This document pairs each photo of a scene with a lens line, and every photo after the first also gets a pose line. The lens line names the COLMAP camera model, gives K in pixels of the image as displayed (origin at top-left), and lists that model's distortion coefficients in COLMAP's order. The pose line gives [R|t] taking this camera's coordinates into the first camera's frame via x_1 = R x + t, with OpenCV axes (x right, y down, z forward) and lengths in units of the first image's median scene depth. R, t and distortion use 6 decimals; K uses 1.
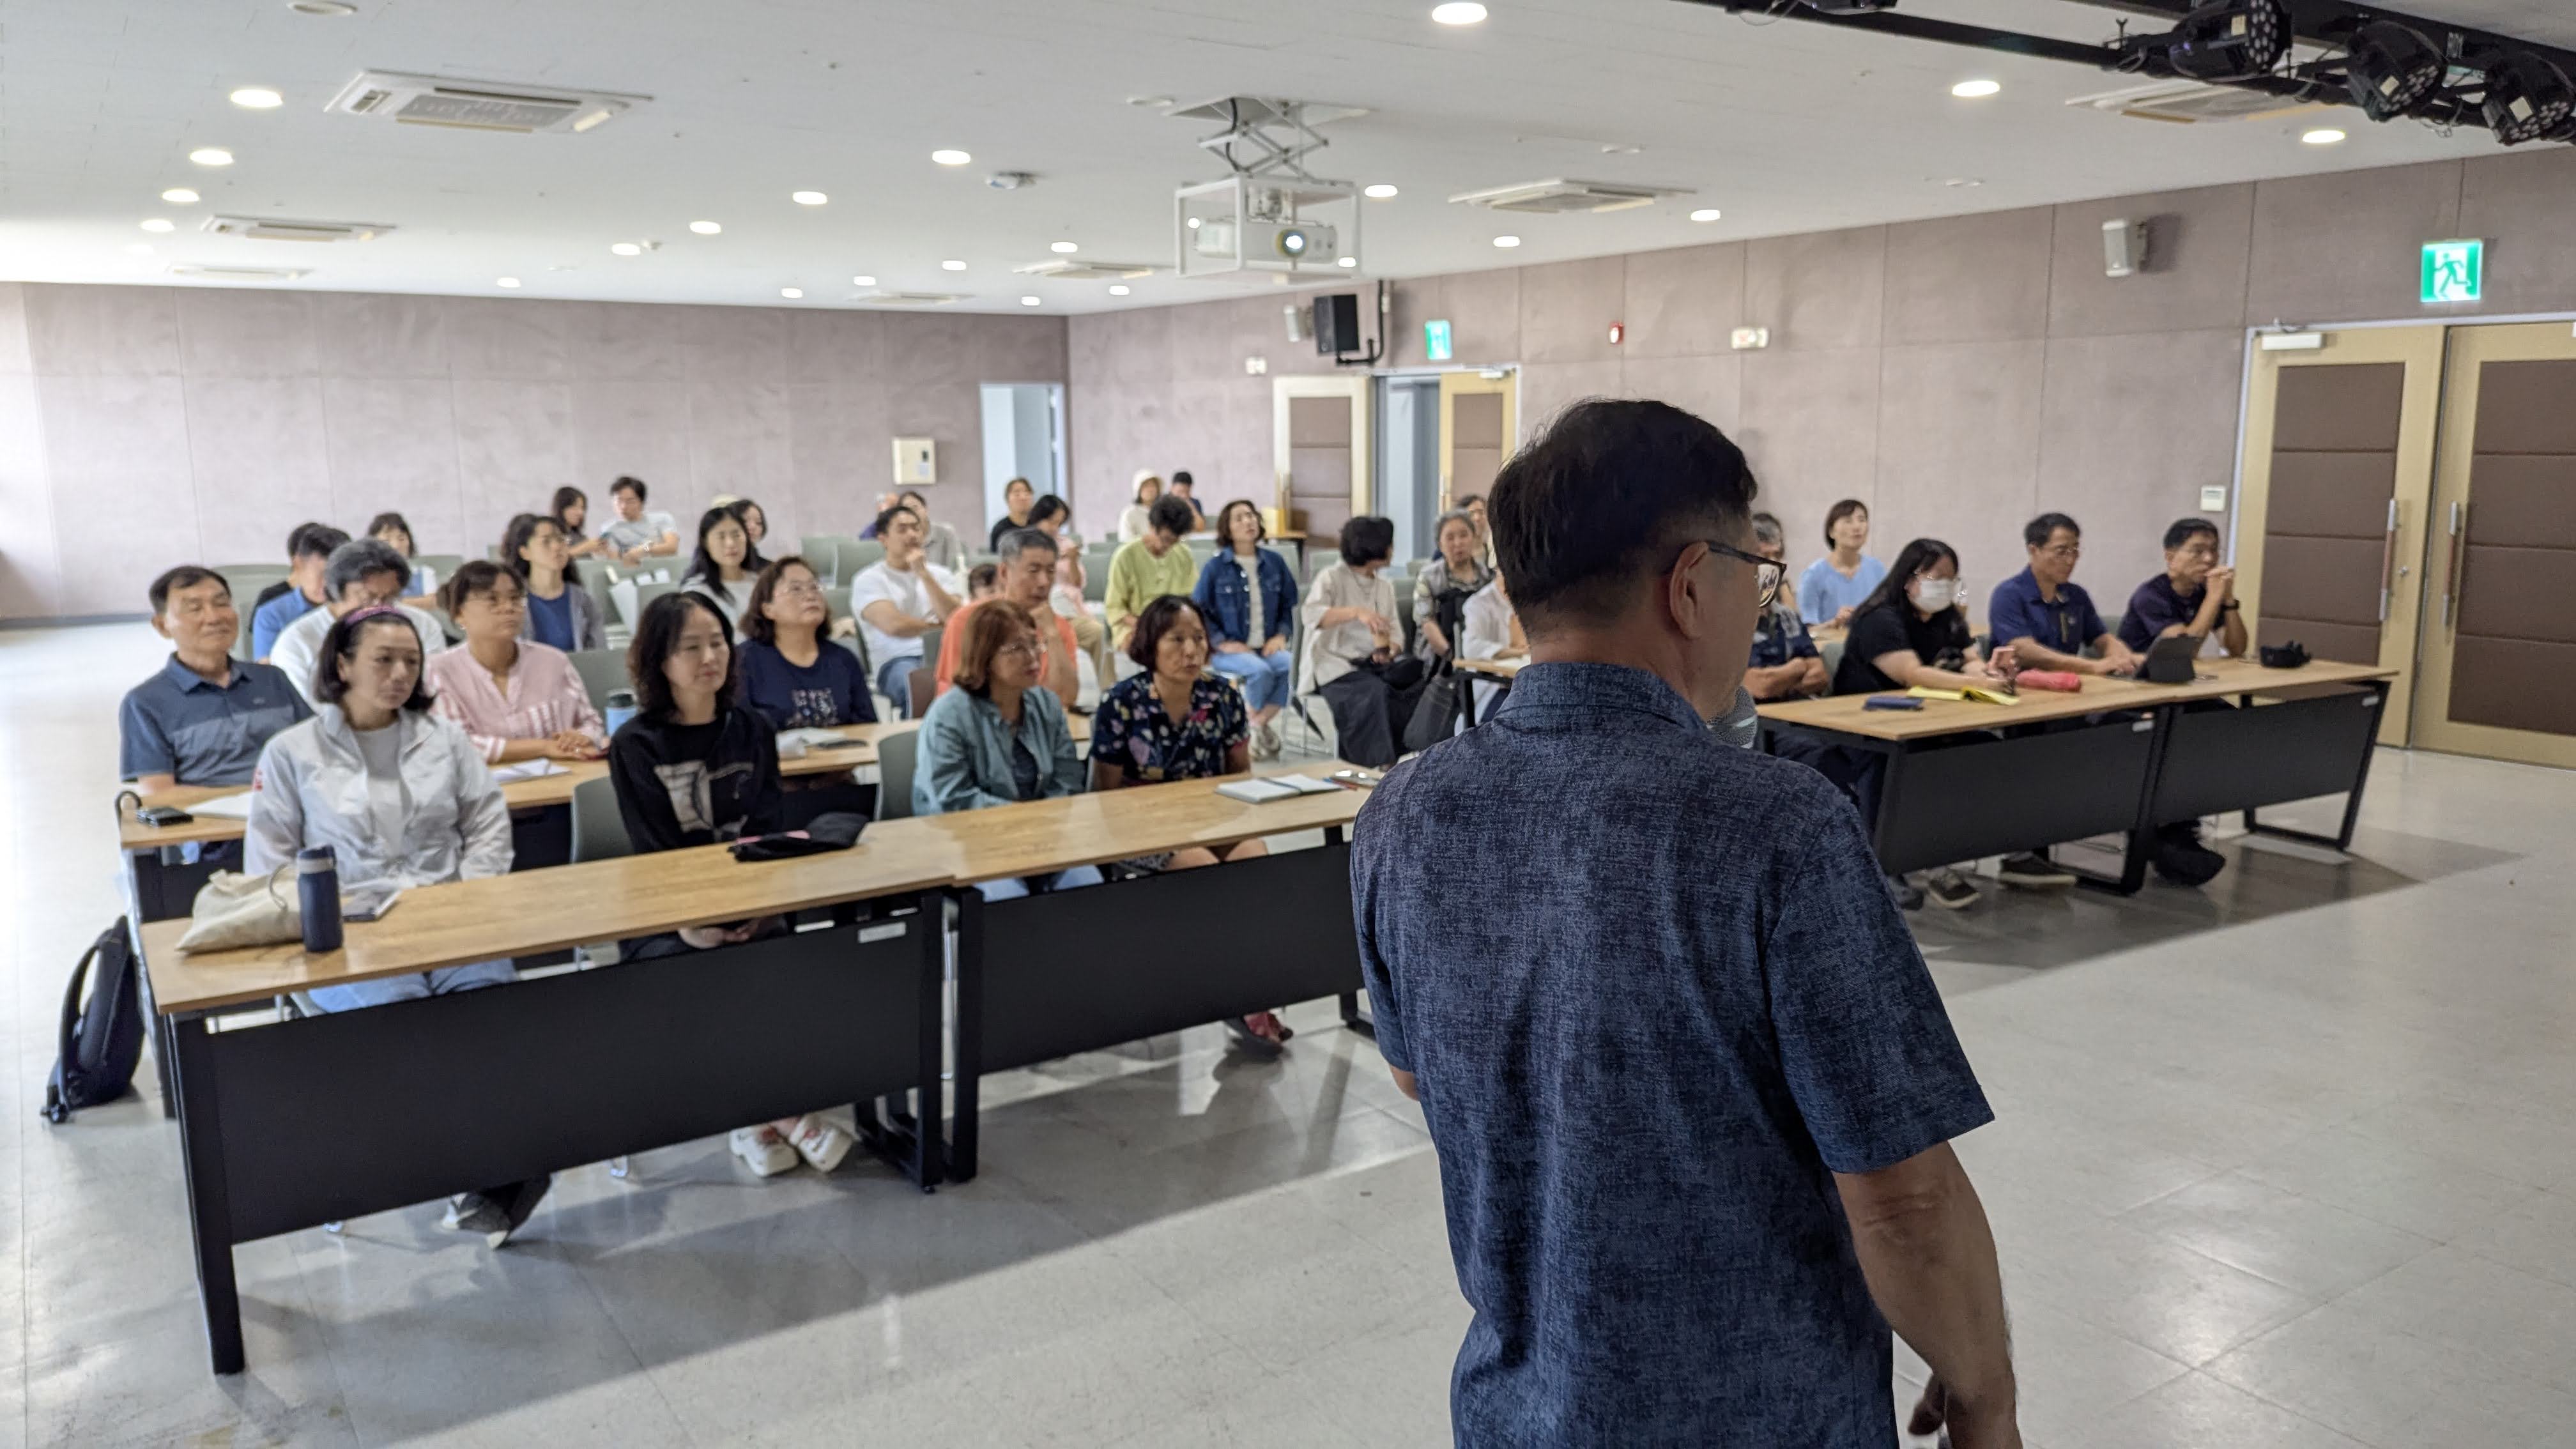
lens RADIAL K [[1825.8, 0, 1288.0], [0, 1825.8, 724.5], [0, 0, 1]] dist [0.022151, -0.008073]
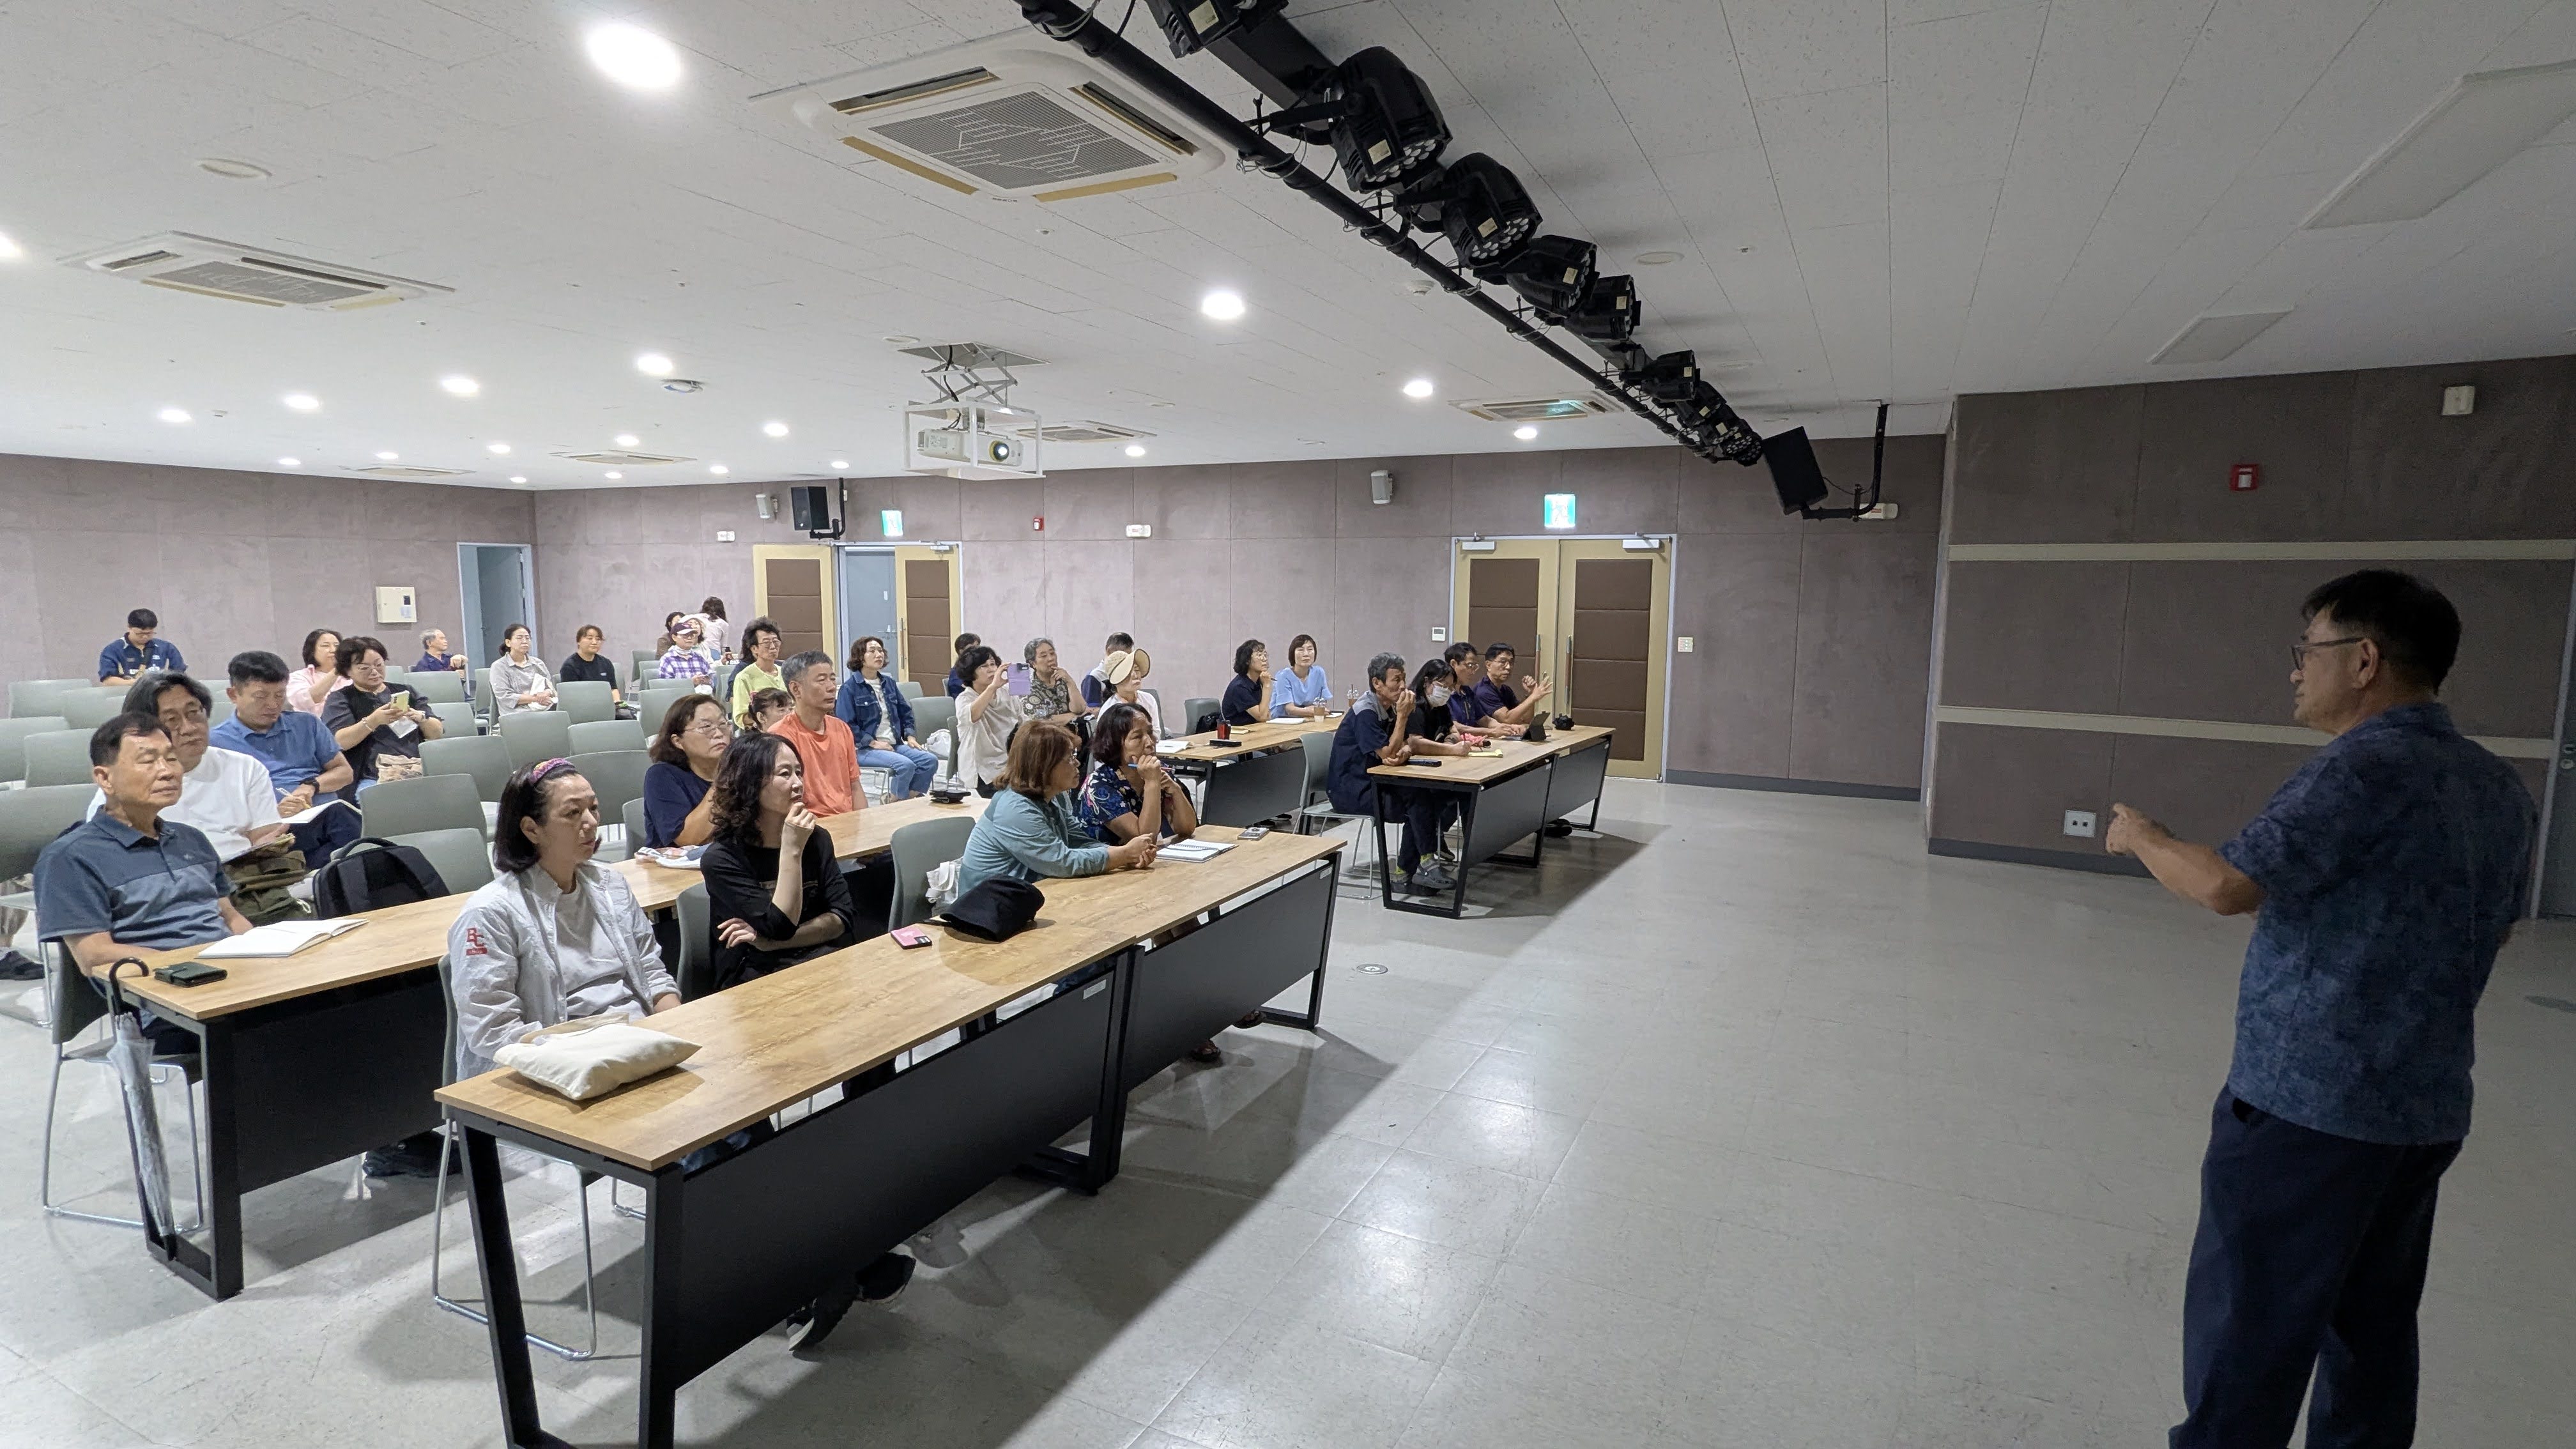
lens RADIAL K [[1214.6, 0, 1288.0], [0, 1214.6, 724.5], [0, 0, 1]] dist [-0.003825, -0.000883]
pose [[0.878209, -0.038565, 0.476720, -0.131424], [0.061525, 0.997572, -0.032640, -0.007787], [-0.474303, 0.057995, 0.878449, 0.054701]]
